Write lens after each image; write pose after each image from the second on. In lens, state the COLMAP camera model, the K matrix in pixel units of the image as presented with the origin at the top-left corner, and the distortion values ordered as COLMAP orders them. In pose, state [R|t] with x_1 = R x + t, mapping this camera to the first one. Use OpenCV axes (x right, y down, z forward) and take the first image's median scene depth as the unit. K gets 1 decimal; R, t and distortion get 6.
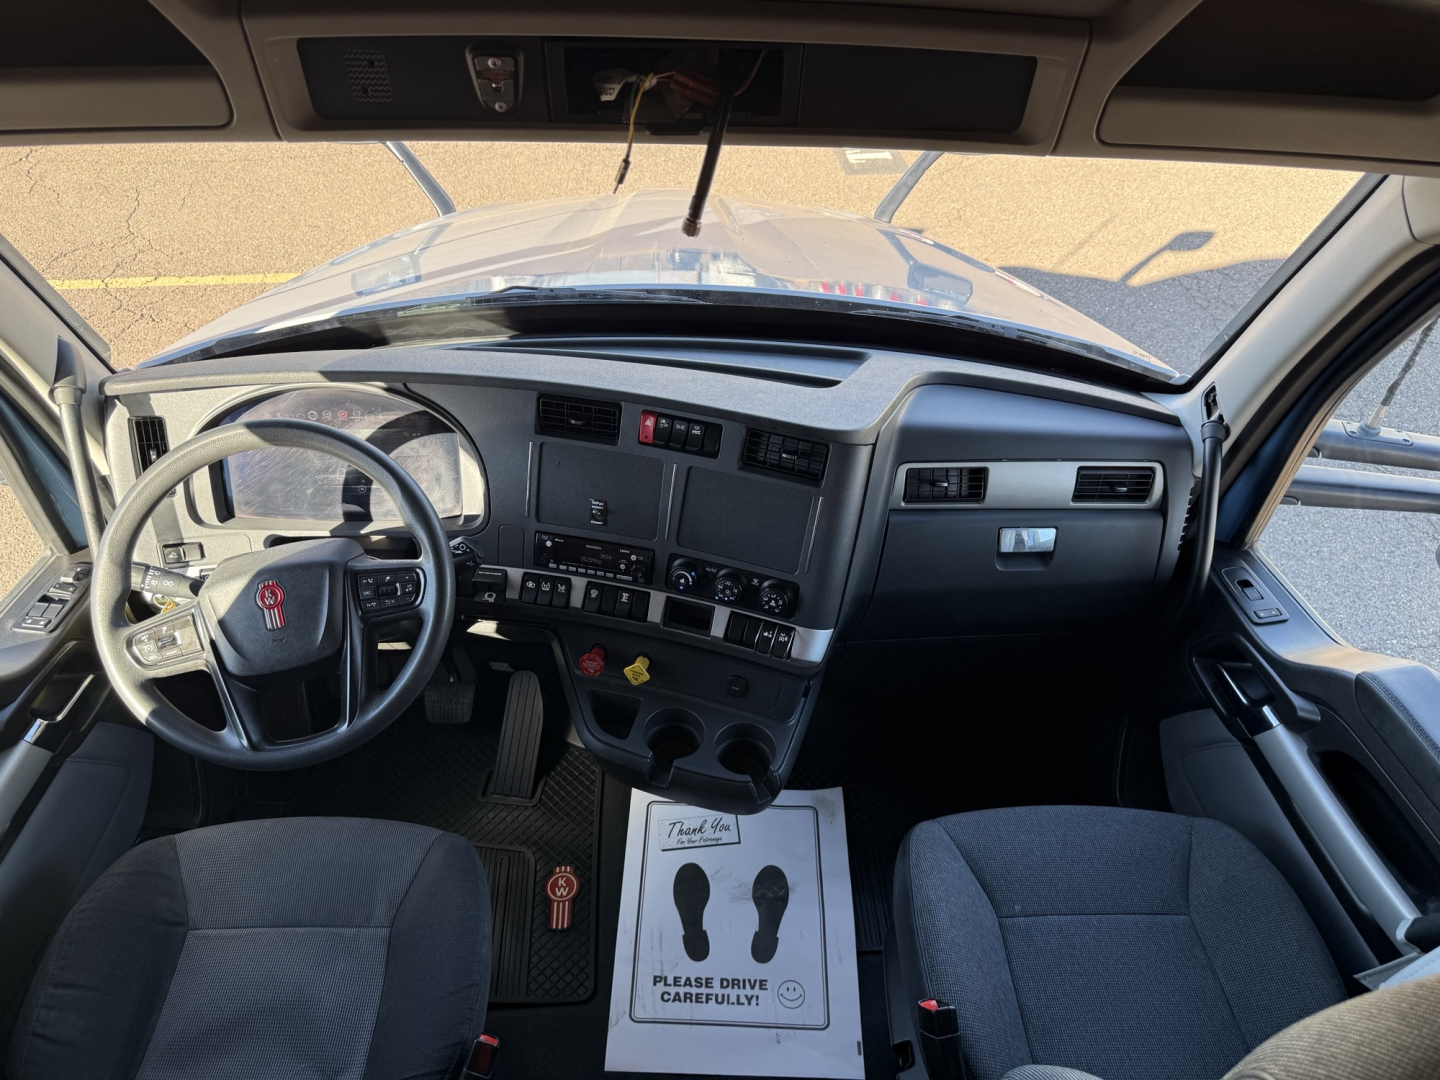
lens RADIAL K [[1024.8, 0, 720.0], [0, 1024.8, 540.0], [0, 0, 1]] dist [0.005837, -0.039715]
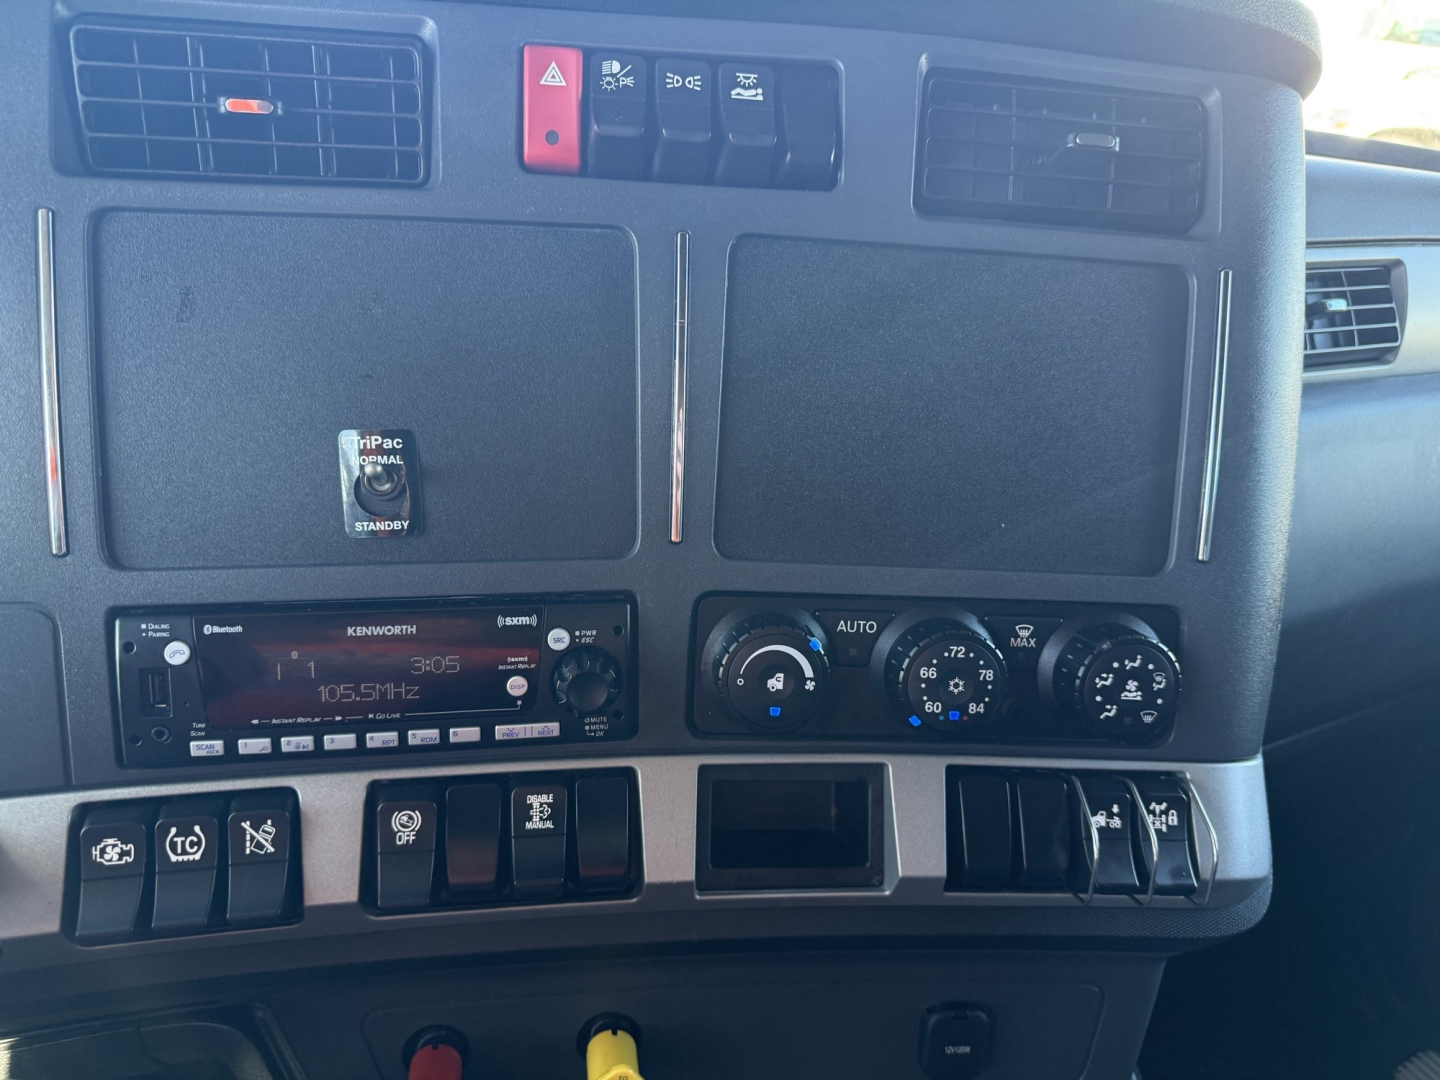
lens RADIAL K [[1024.8, 0, 720.0], [0, 1024.8, 540.0], [0, 0, 1]] dist [0.005837, -0.039715]
pose [[0.932344, -0.143060, 0.332068, -0.125240], [0.213763, 0.958798, -0.187114, 0.048668], [-0.291618, 0.245438, 0.924510, 0.741433]]
